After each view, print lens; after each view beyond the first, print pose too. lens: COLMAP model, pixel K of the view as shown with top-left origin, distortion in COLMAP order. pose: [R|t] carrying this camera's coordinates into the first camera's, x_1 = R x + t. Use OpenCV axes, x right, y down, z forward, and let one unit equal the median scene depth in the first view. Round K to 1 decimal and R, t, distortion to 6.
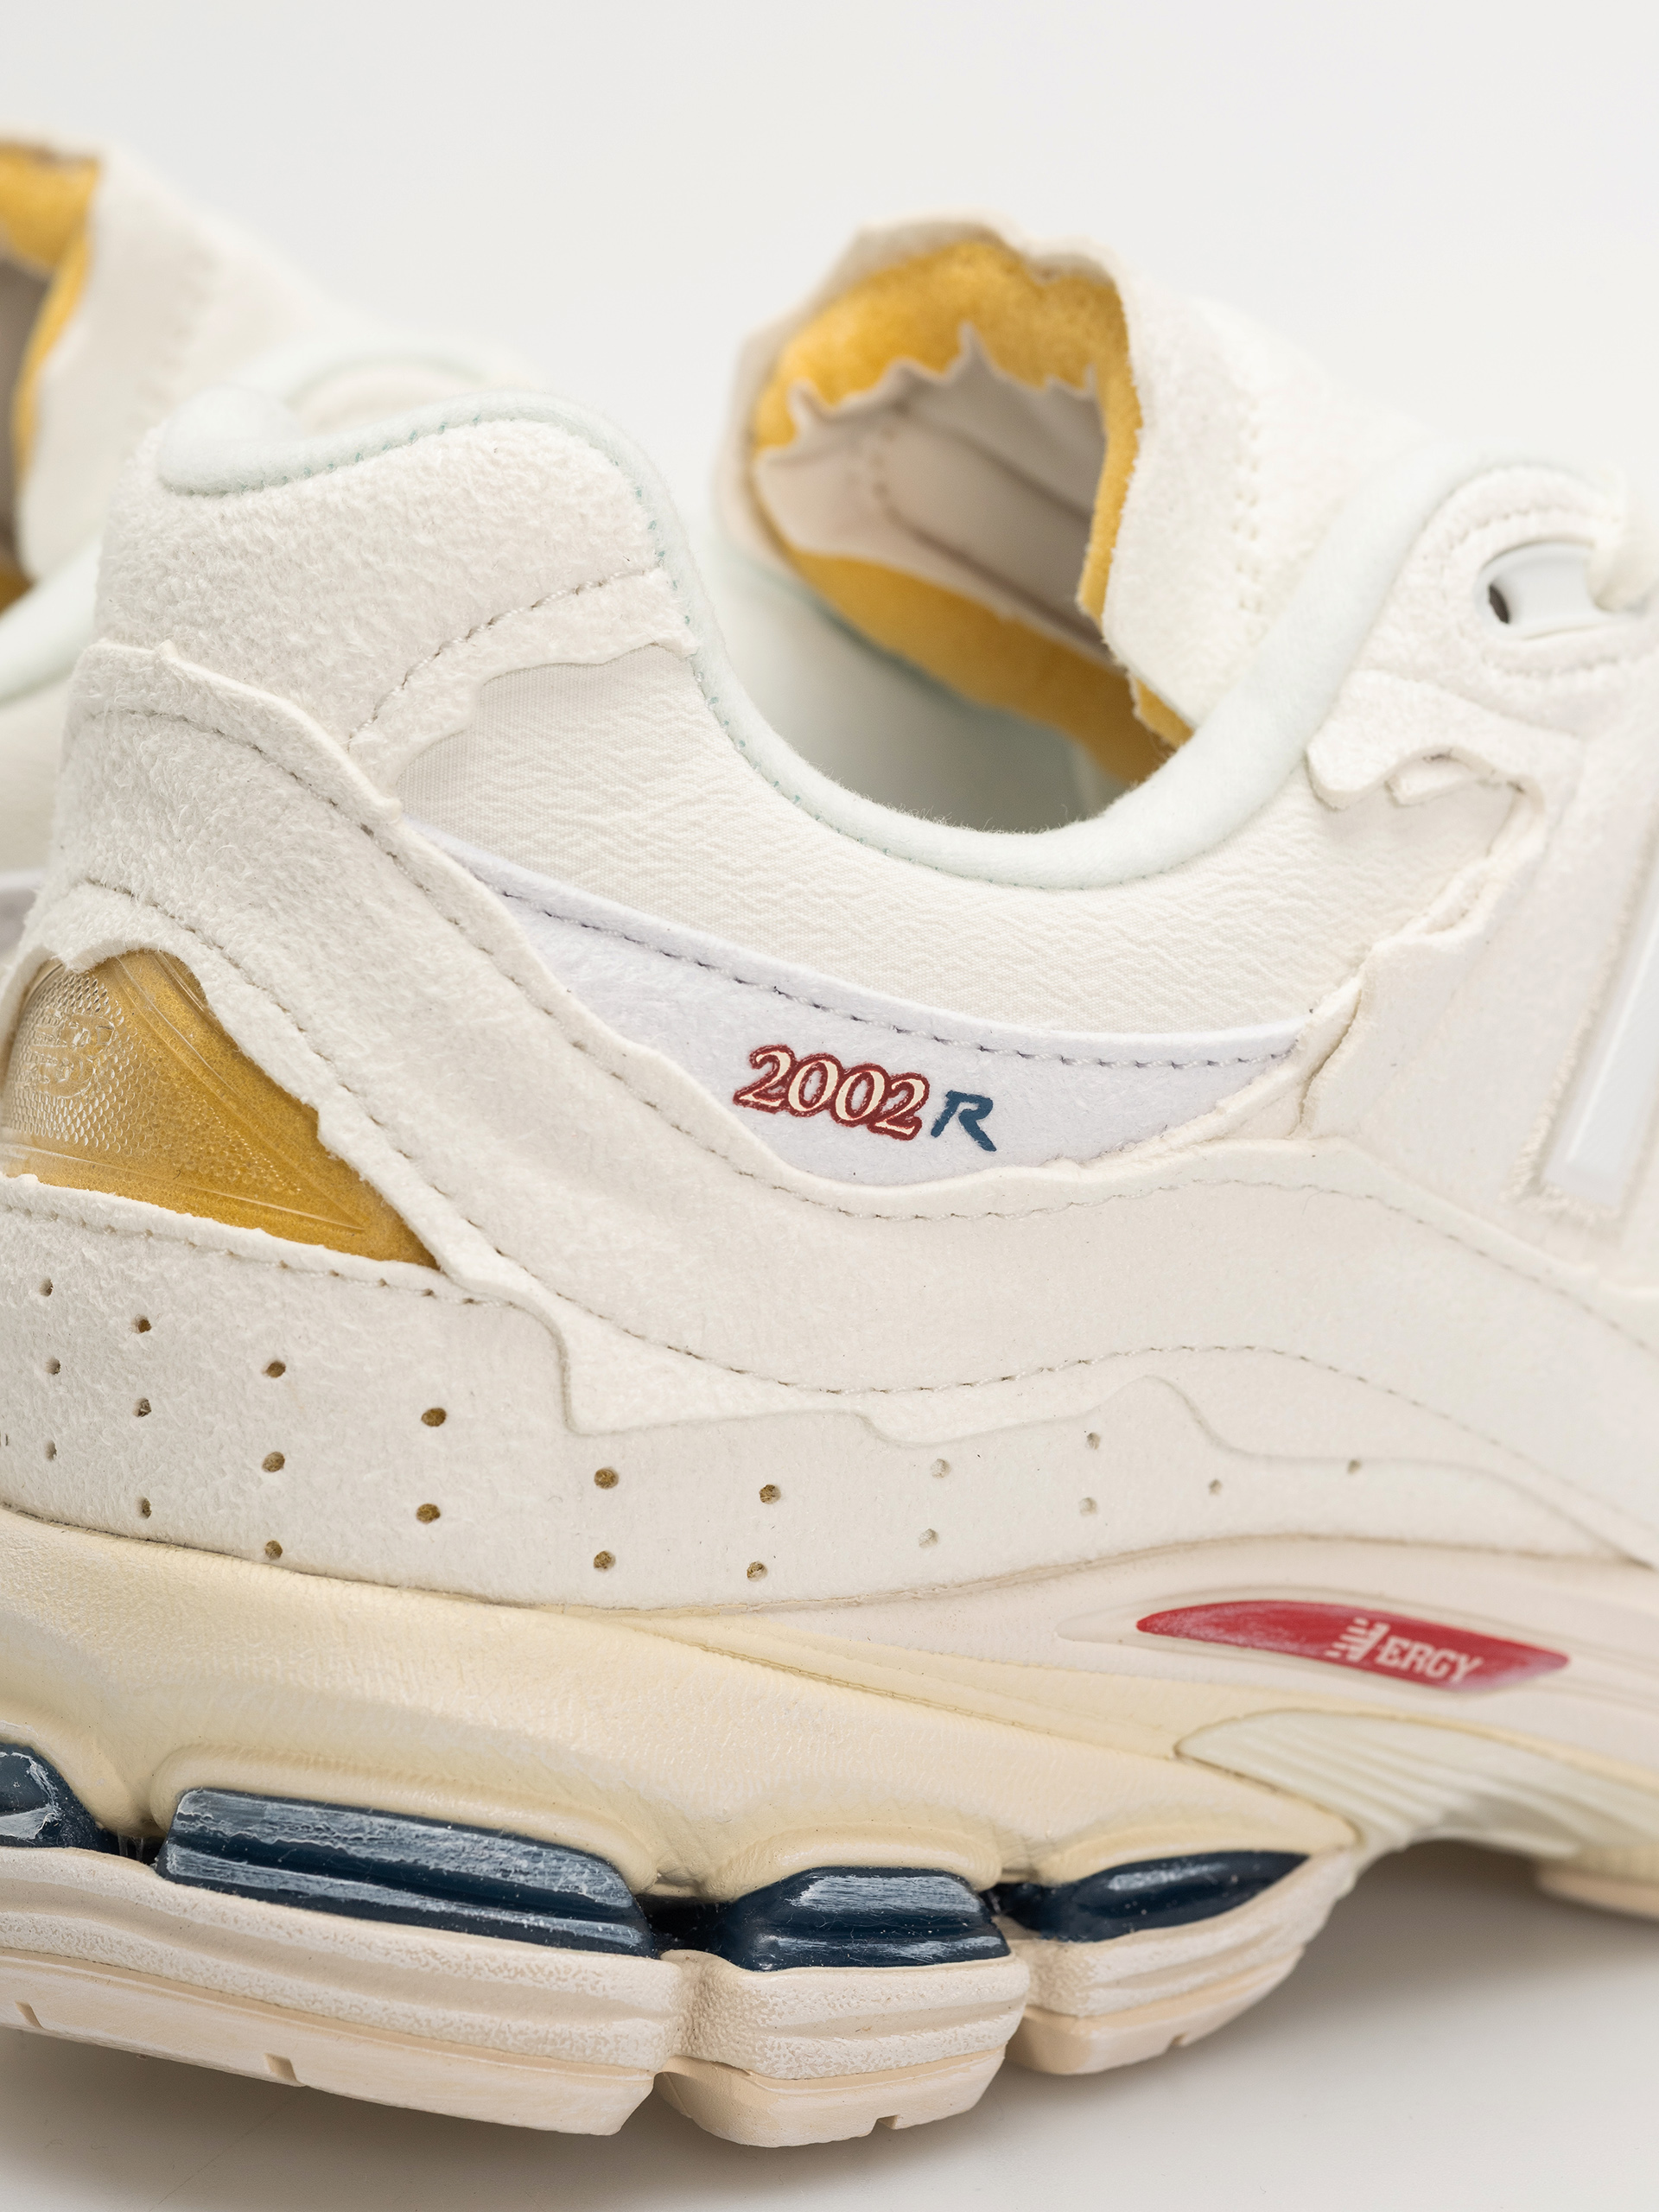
lens RADIAL K [[6659.0, 0, 743.0], [0, 6659.0, 1140.9], [0, 0, 1]] dist [0.119013, 0.000000]
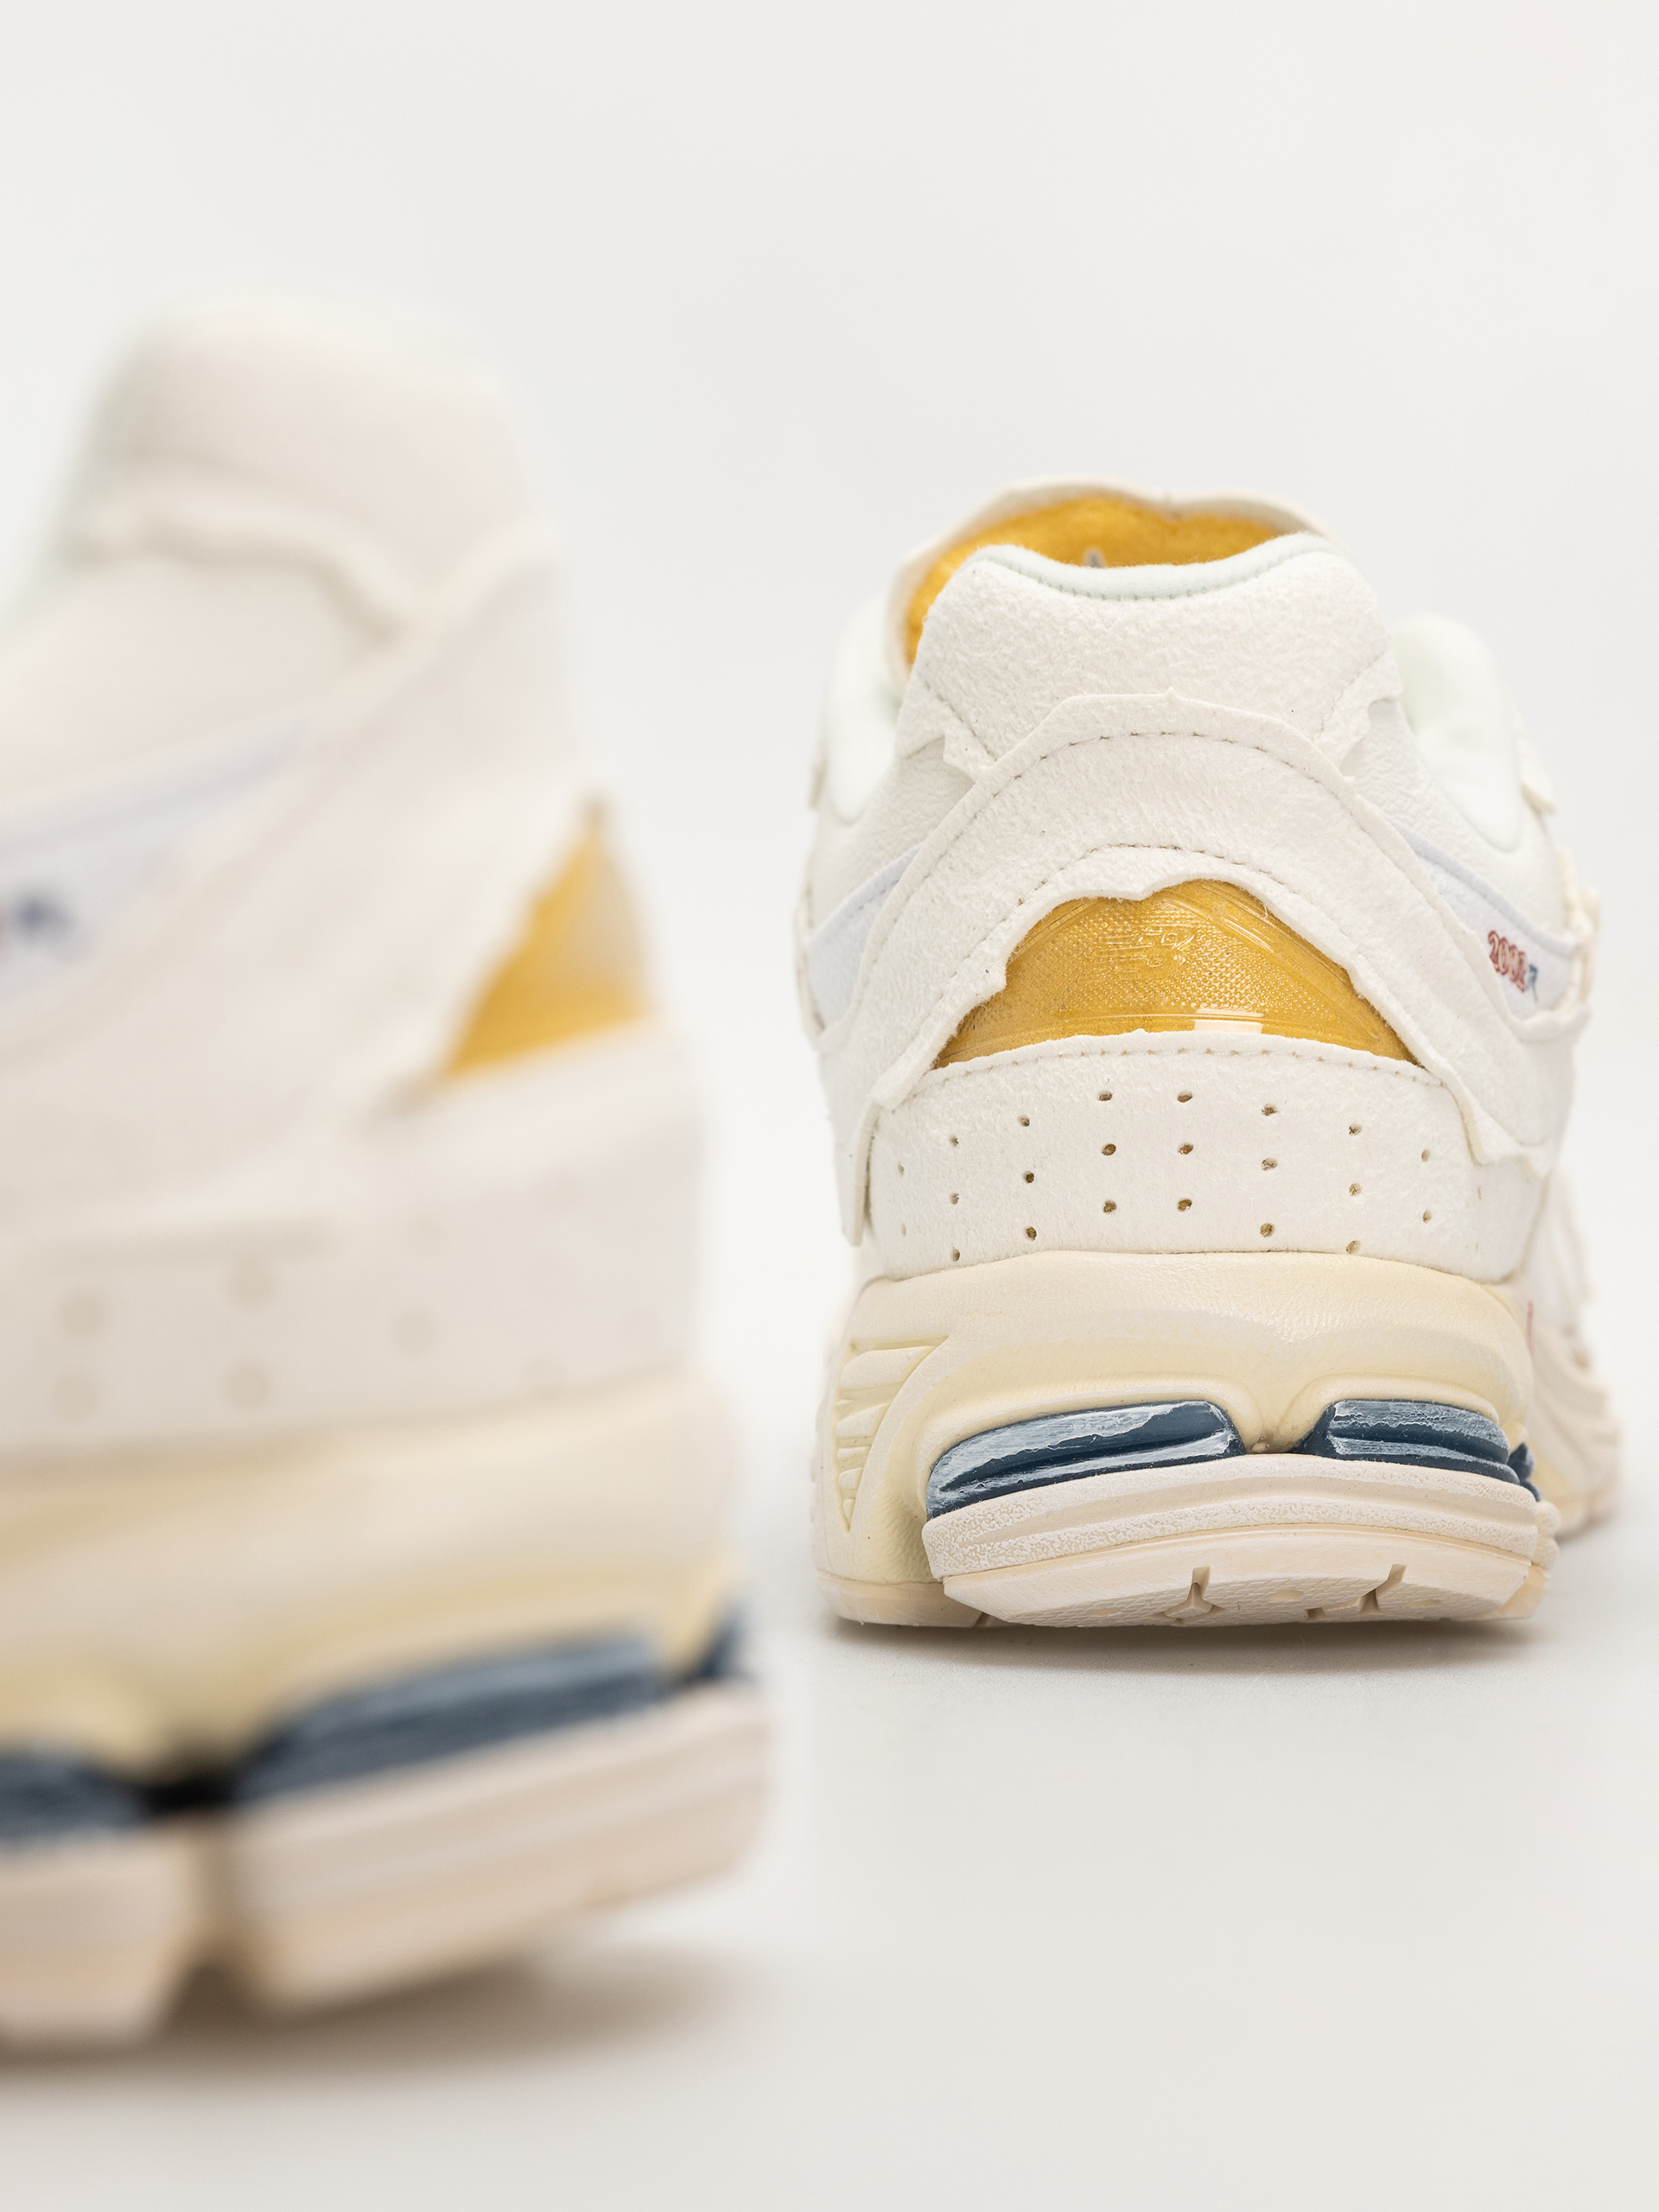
lens RADIAL K [[6659.0, 0, 764.5], [0, 6659.0, 935.9], [0, 0, 1]] dist [0.119013, 0.000000]
pose [[0.695131, -0.005550, 0.718862, -1.275286], [0.118310, 0.987218, -0.106783, 0.138063], [-0.709081, 0.159277, 0.686903, 0.005391]]
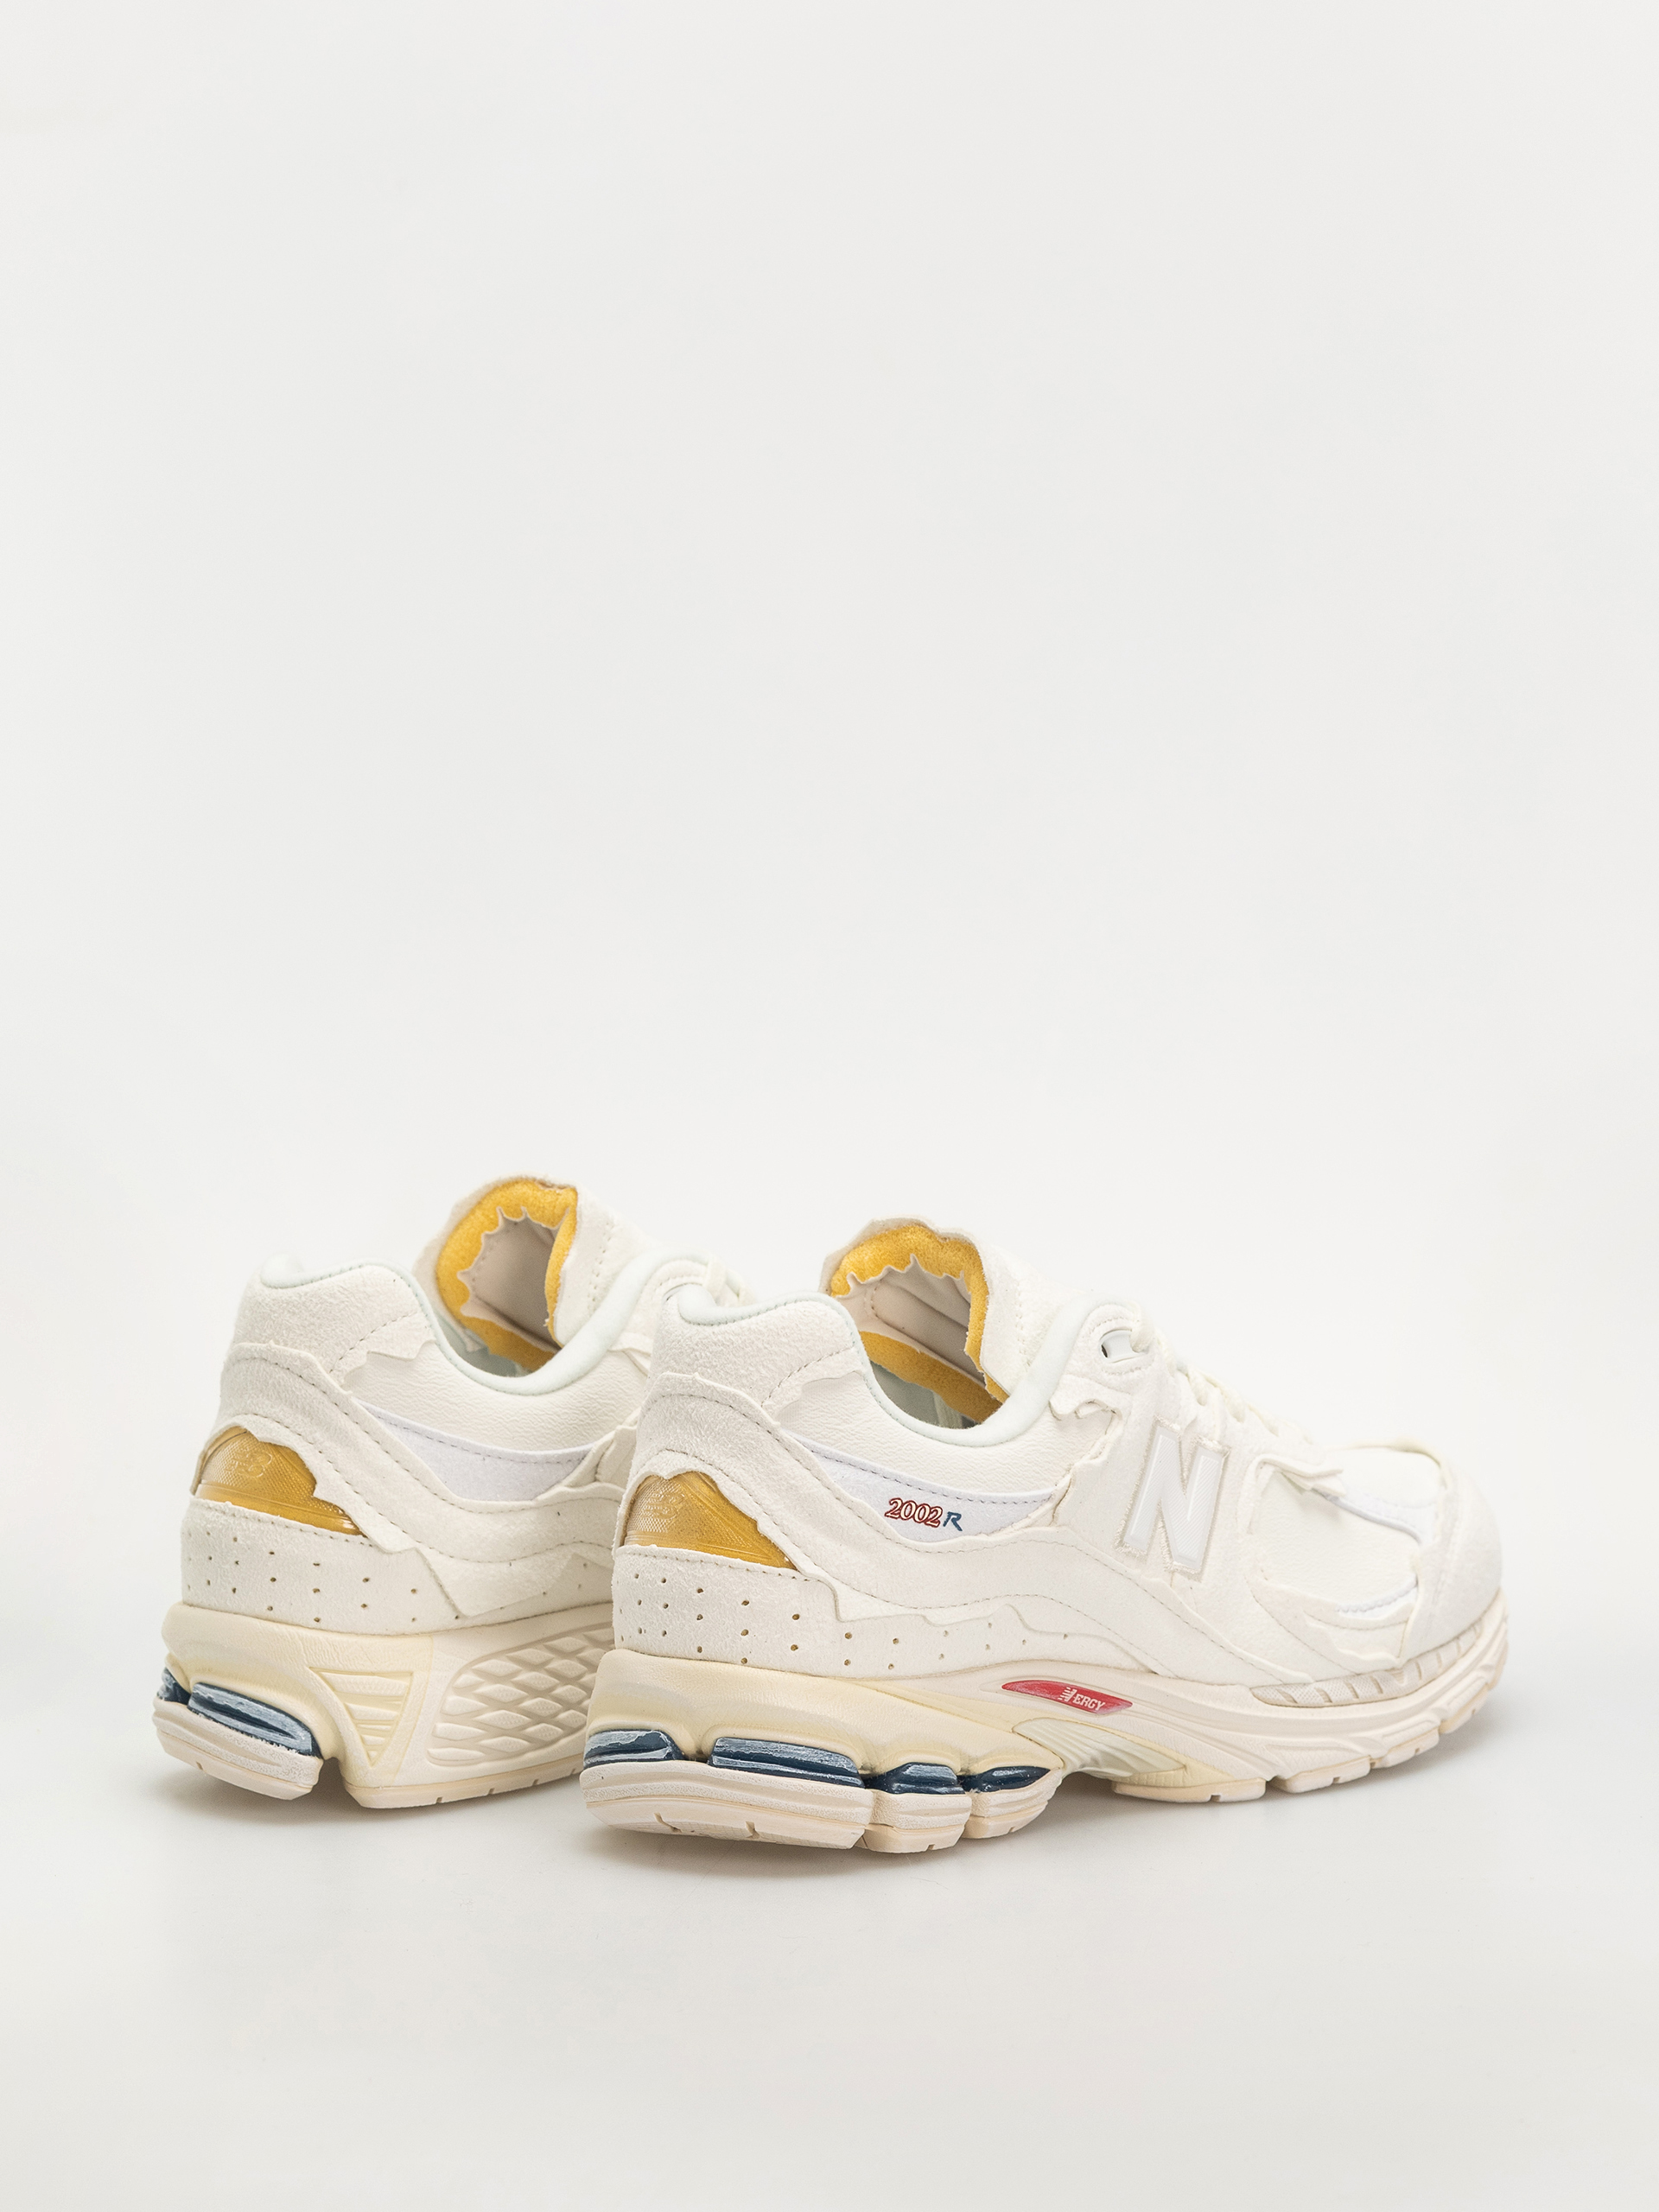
lens RADIAL K [[6659.0, 0, 832.9], [0, 6659.0, 1107.5], [0, 0, 1]] dist [0.119013, 0.000000]
pose [[0.988439, -0.008473, 0.151382, -0.495224], [0.021773, 0.996021, -0.086416, 0.072656], [-0.150048, 0.088713, 0.984691, -2.096860]]
